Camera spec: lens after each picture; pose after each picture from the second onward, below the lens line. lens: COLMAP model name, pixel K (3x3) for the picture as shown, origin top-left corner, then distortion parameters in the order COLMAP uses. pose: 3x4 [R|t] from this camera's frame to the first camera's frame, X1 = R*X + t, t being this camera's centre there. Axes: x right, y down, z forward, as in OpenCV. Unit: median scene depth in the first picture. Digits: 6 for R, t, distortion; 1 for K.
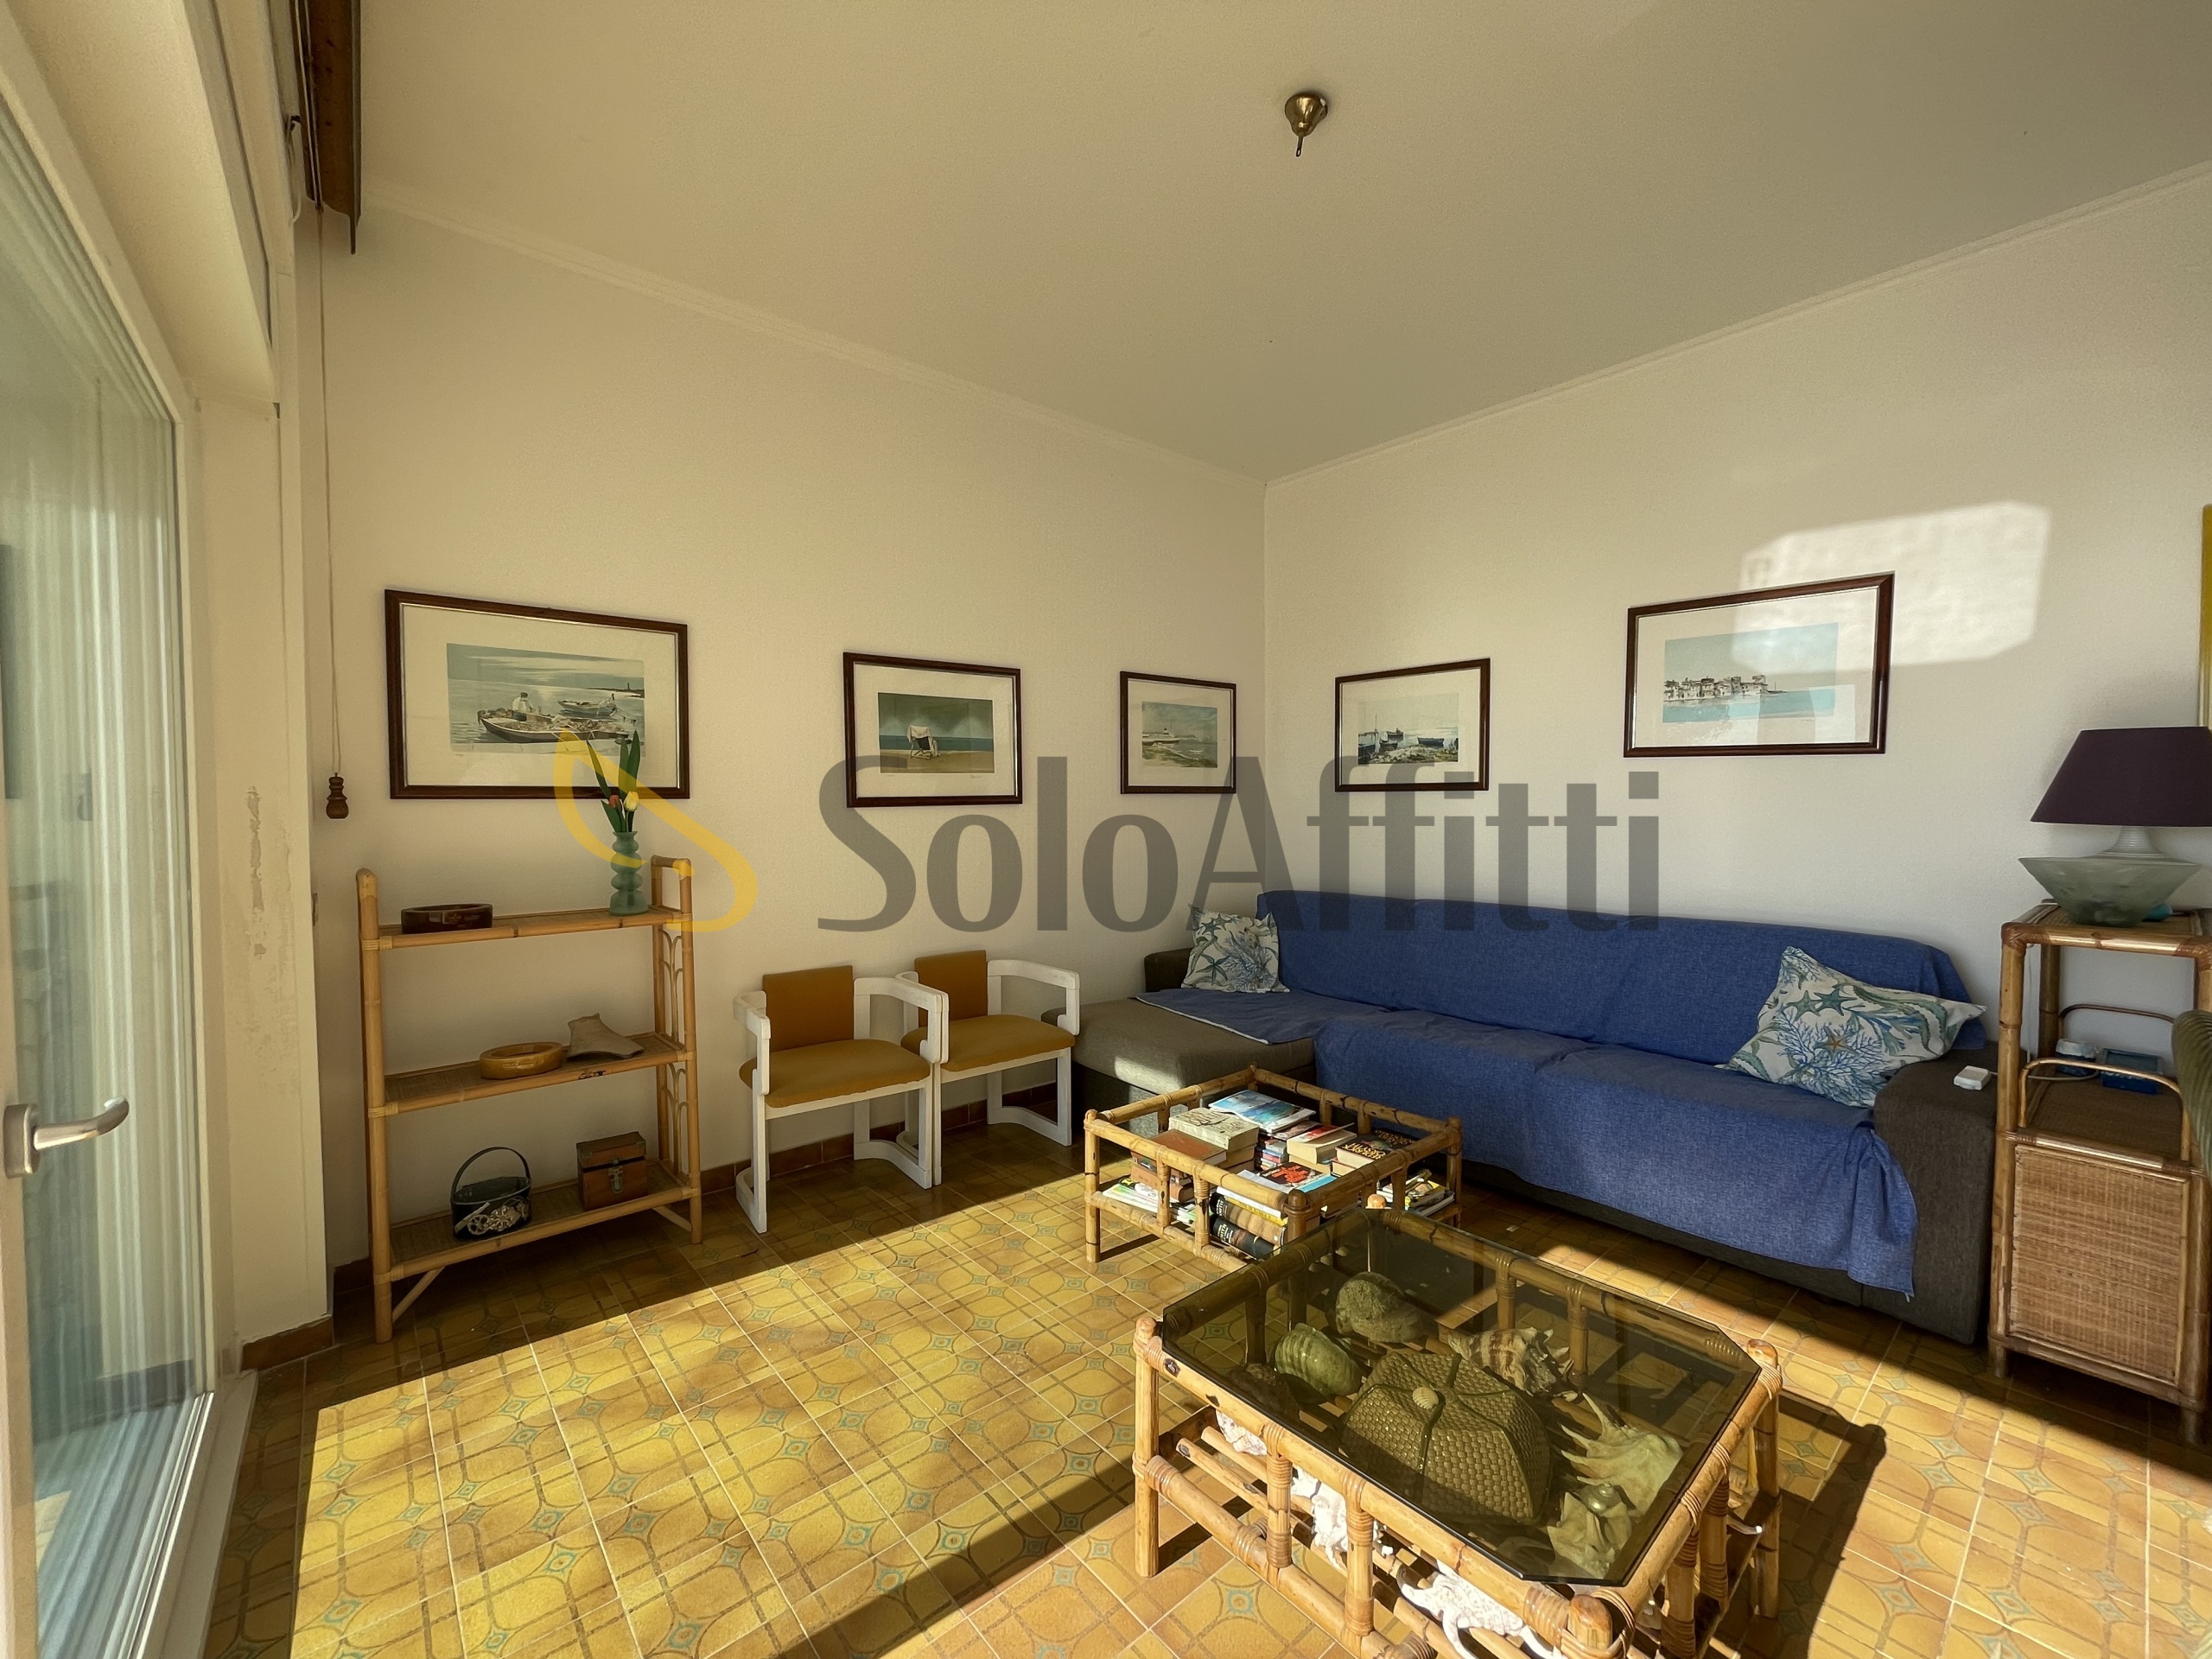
lens RADIAL K [[887.4, 0, 1099.3], [0, 887.4, 831.1], [0, 0, 1]] dist [-0.002375, 0.000369]
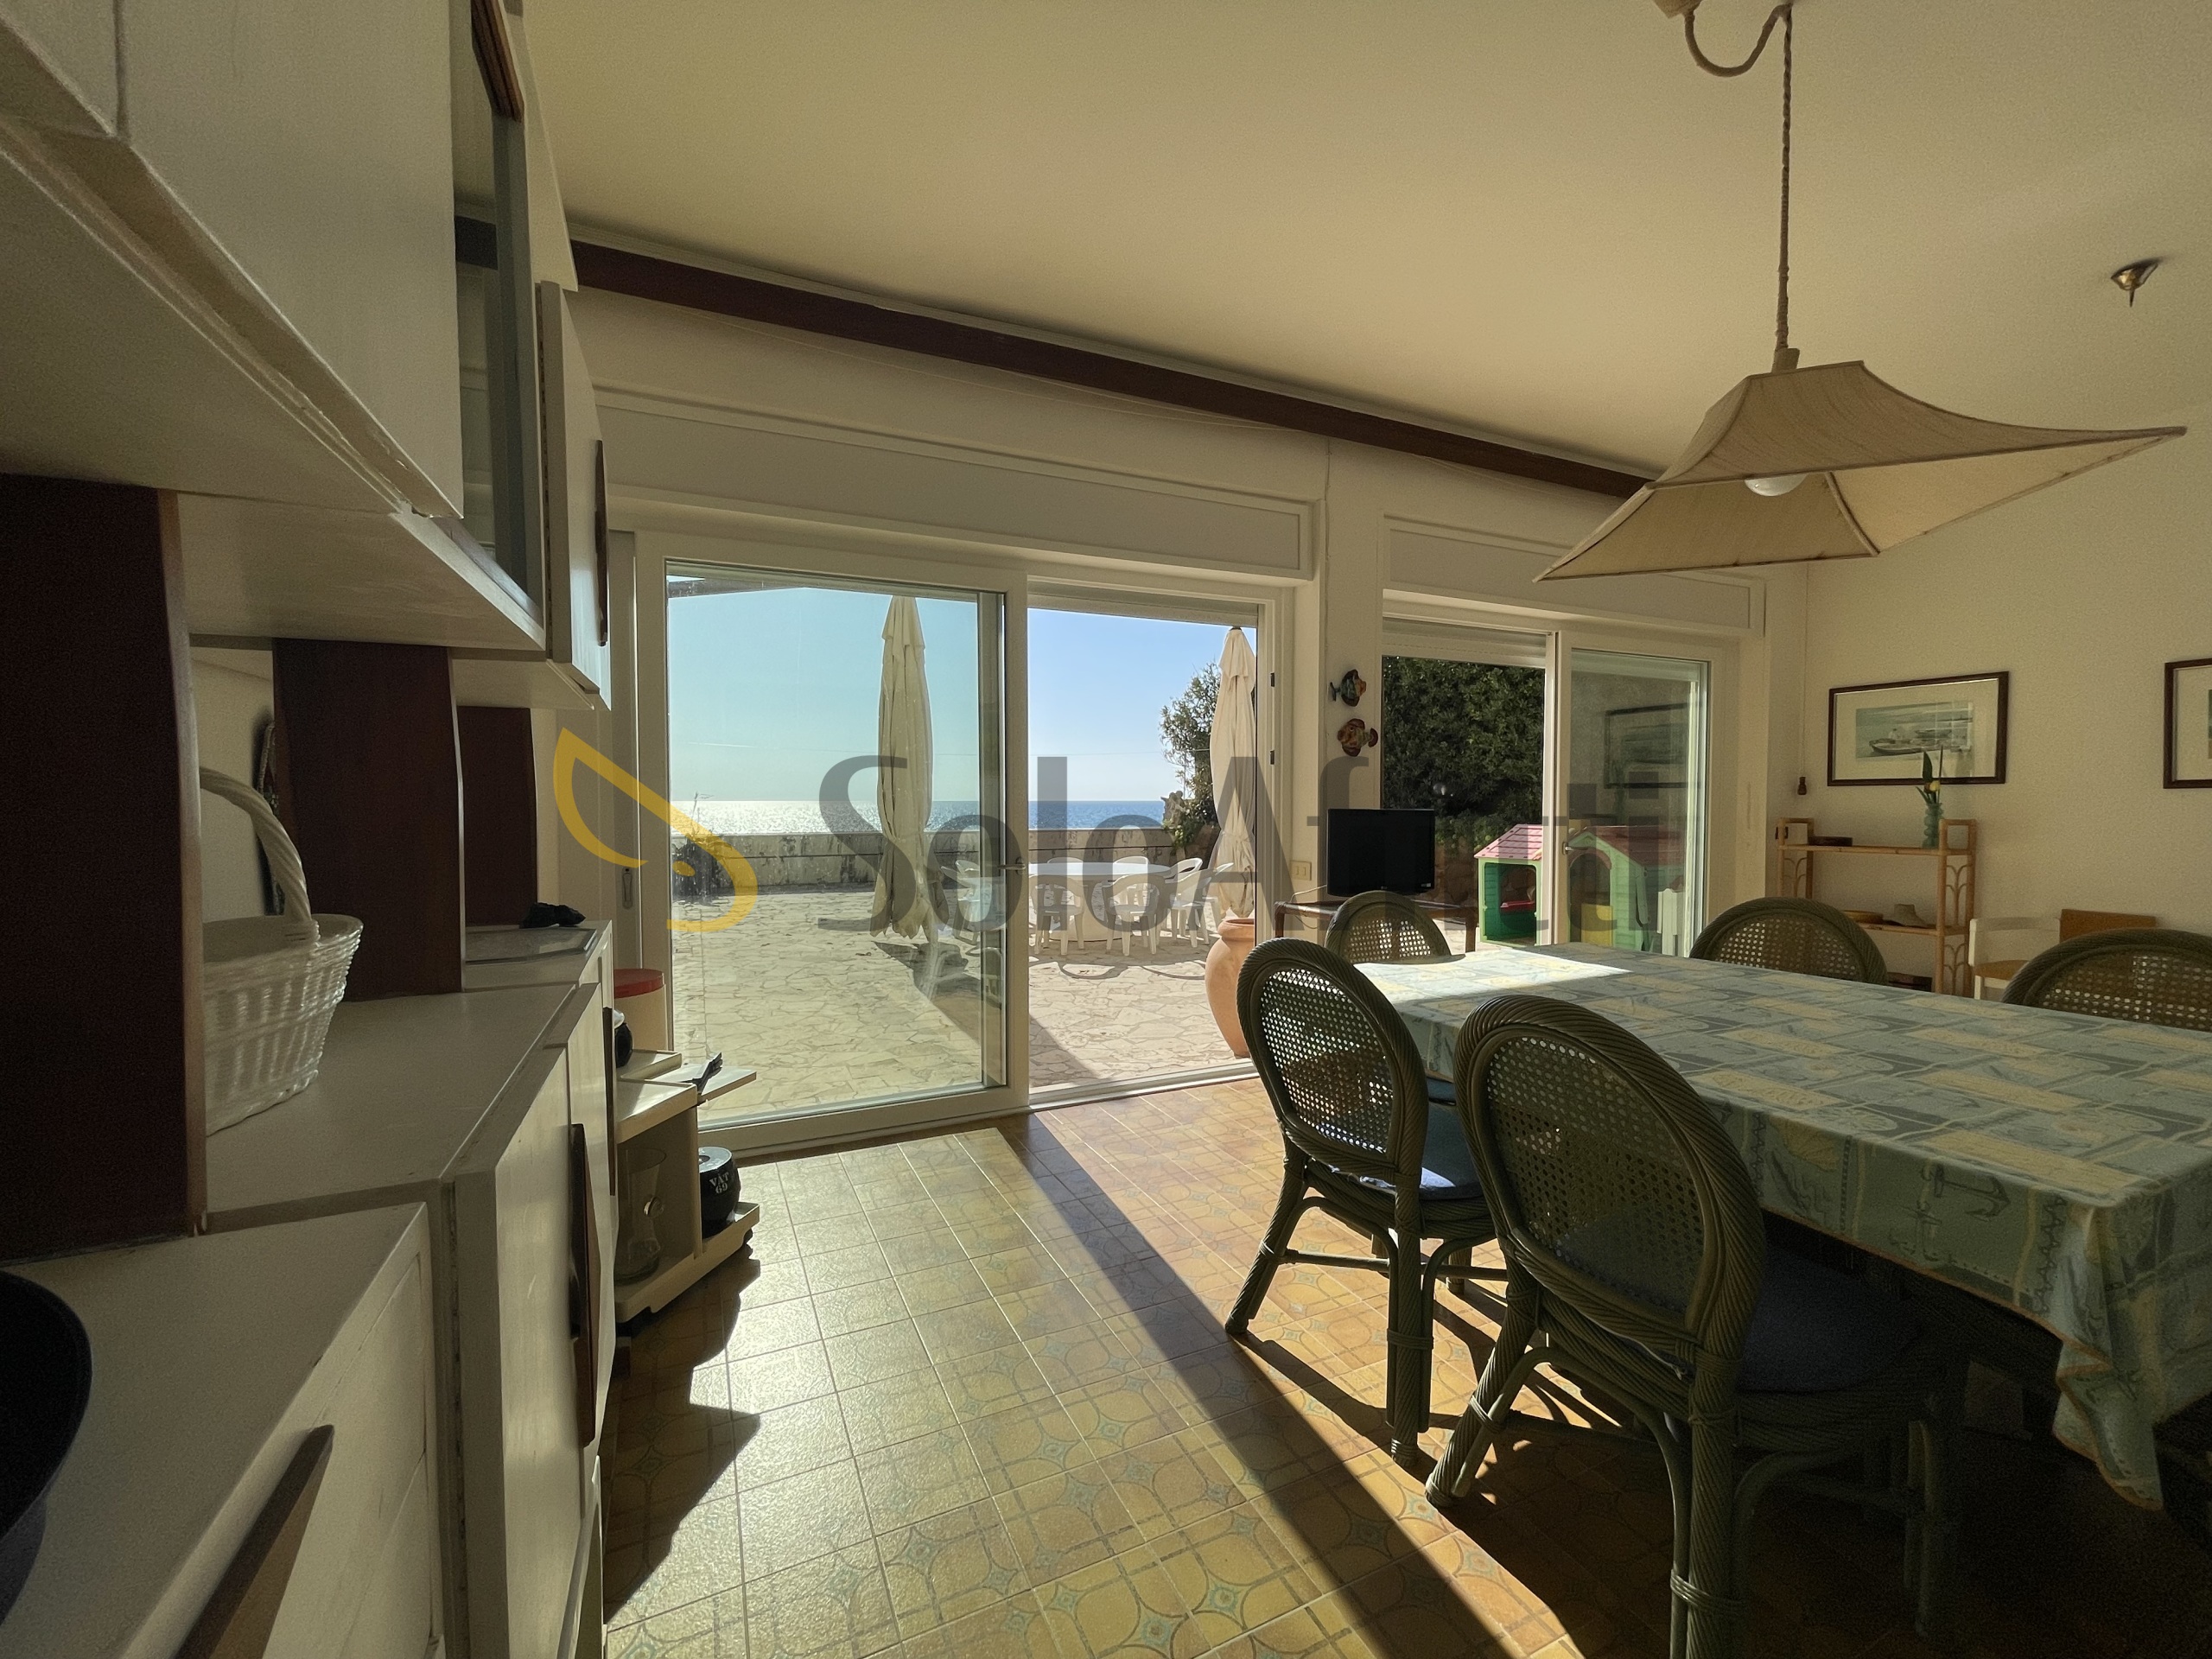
lens RADIAL K [[887.4, 0, 1110.3], [0, 887.4, 826.3], [0, 0, 1]] dist [-0.002375, 0.000369]
pose [[-0.251192, 0.031300, -0.967431, 1.449192], [-0.029629, 0.998760, 0.040007, 0.022309], [0.967484, 0.038714, -0.249954, -0.117454]]
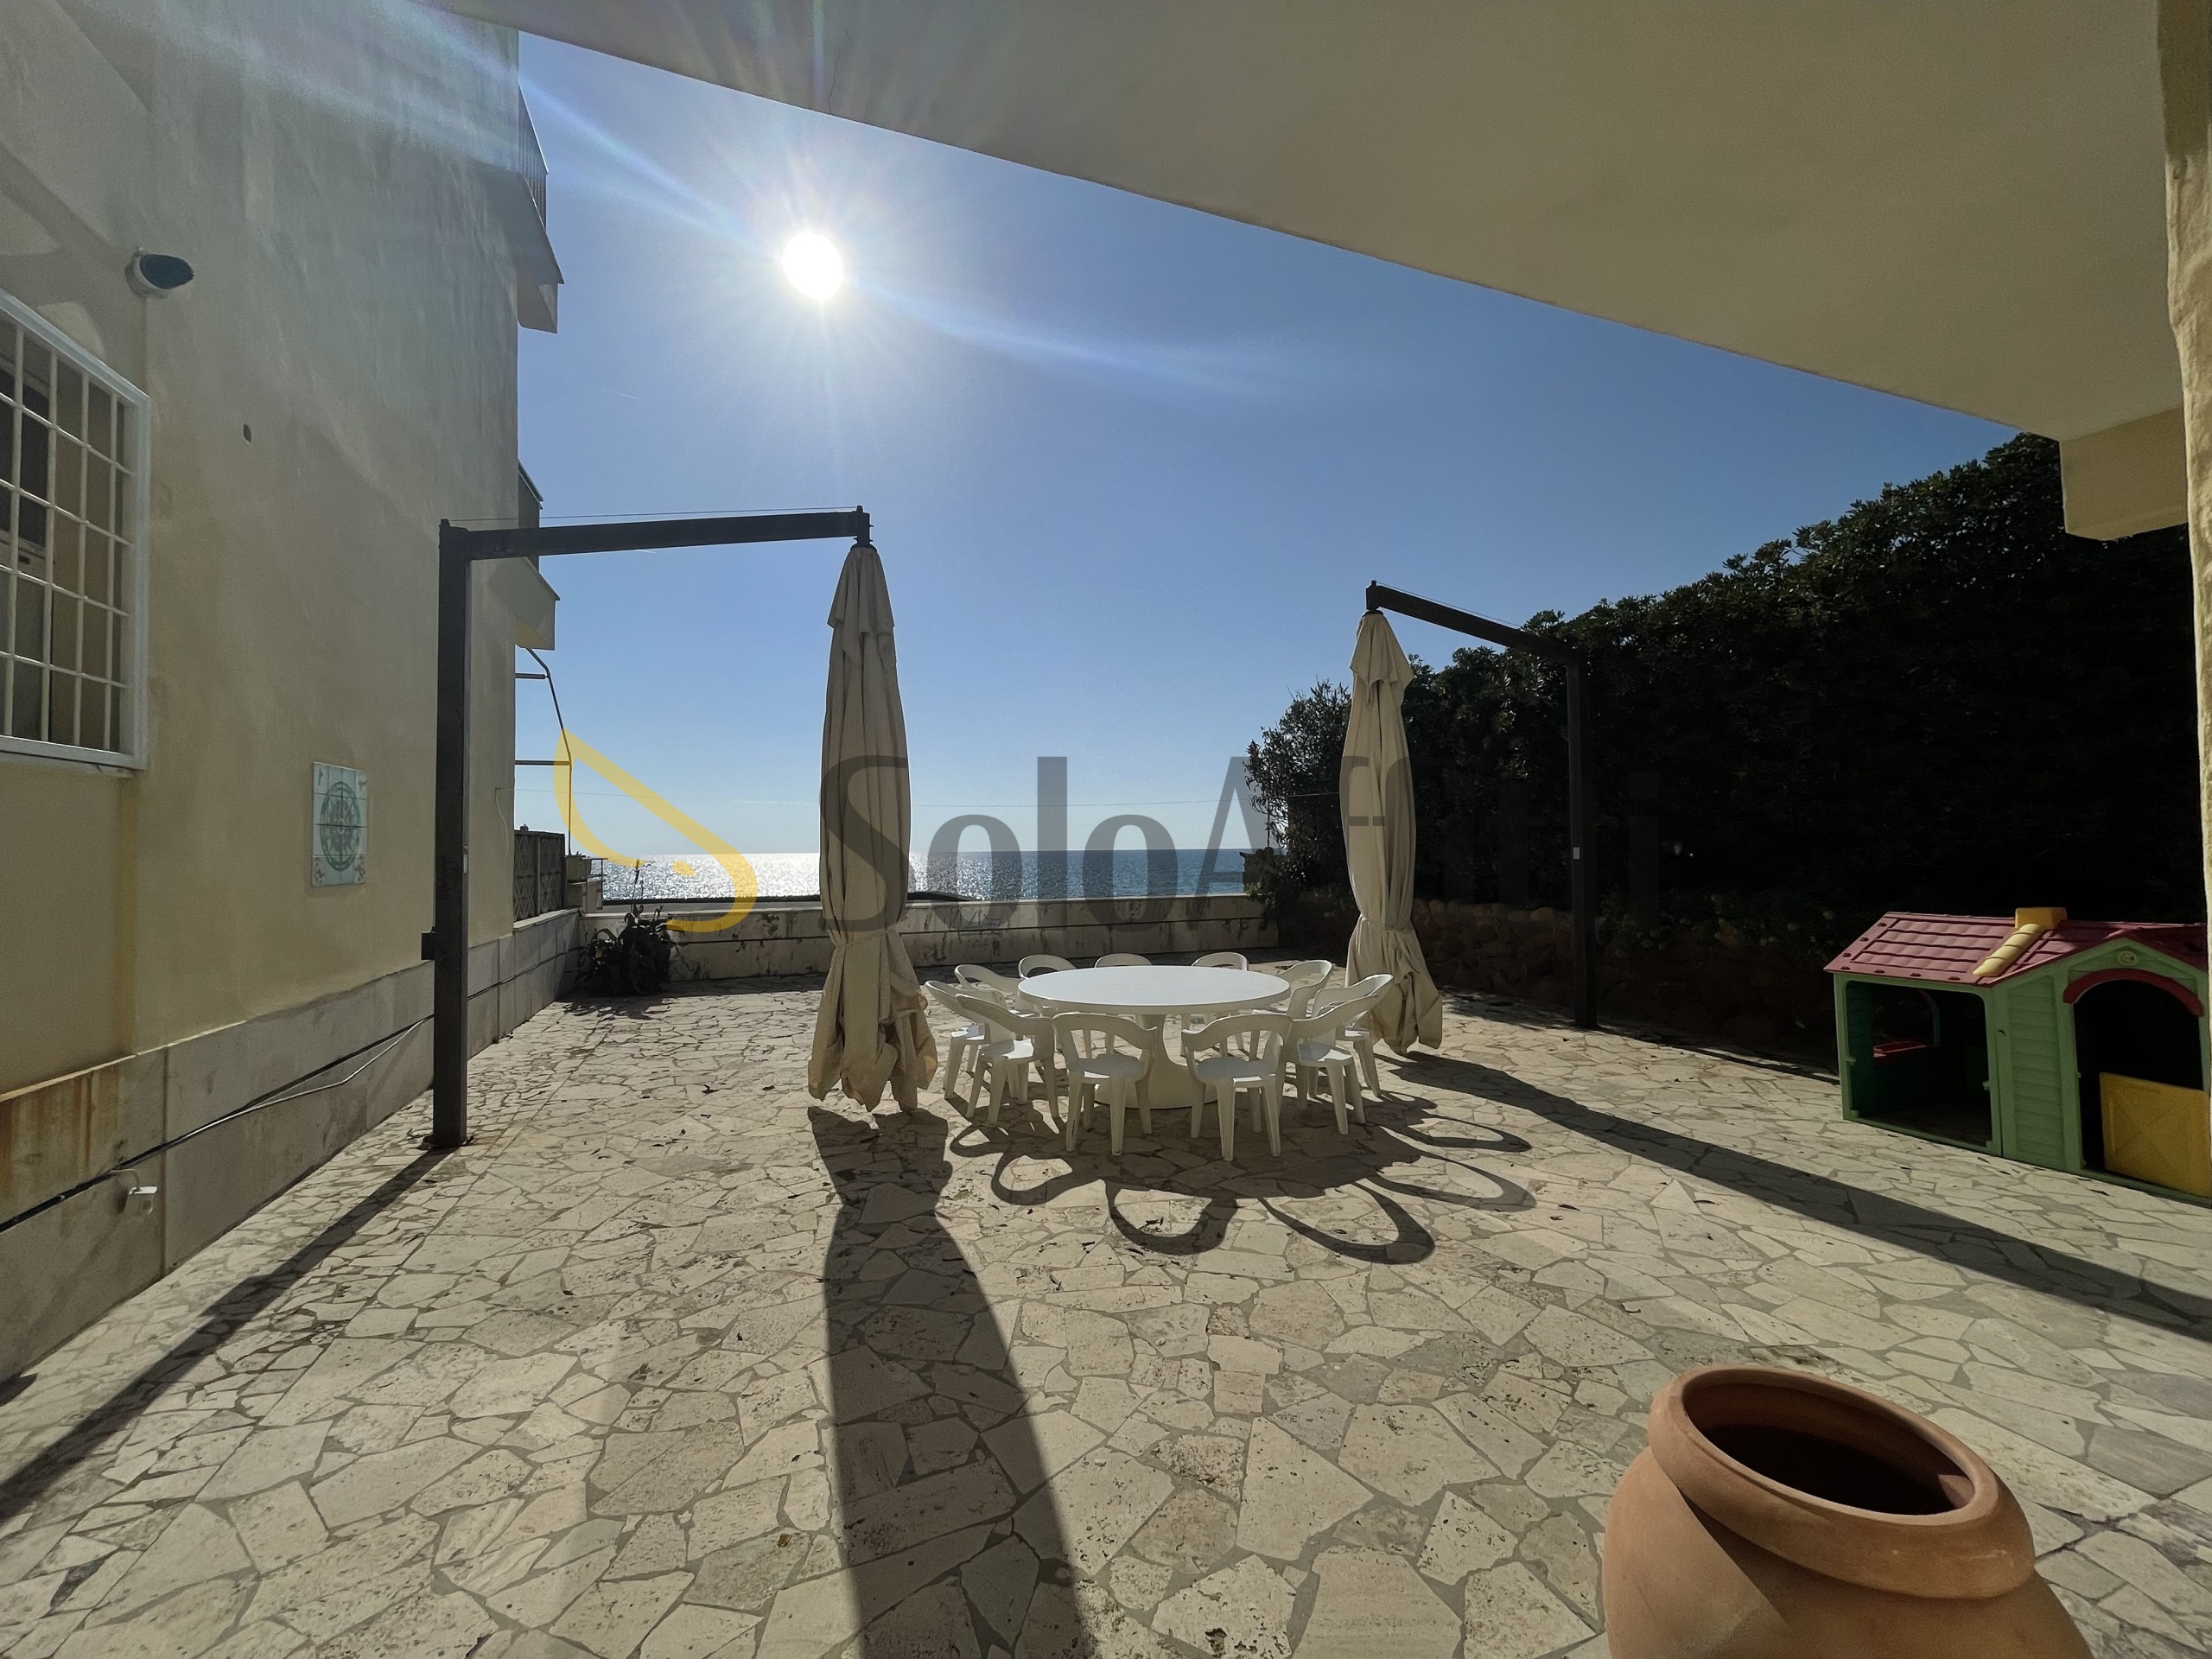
lens RADIAL K [[887.4, 0, 1113.0], [0, 887.4, 824.9], [0, 0, 1]] dist [-0.002375, 0.000369]
pose [[-0.317924, -0.019383, -0.947918, 0.290337], [-0.018434, 0.999728, -0.014260, -0.028114], [0.947937, 0.012940, -0.318195, -0.458931]]
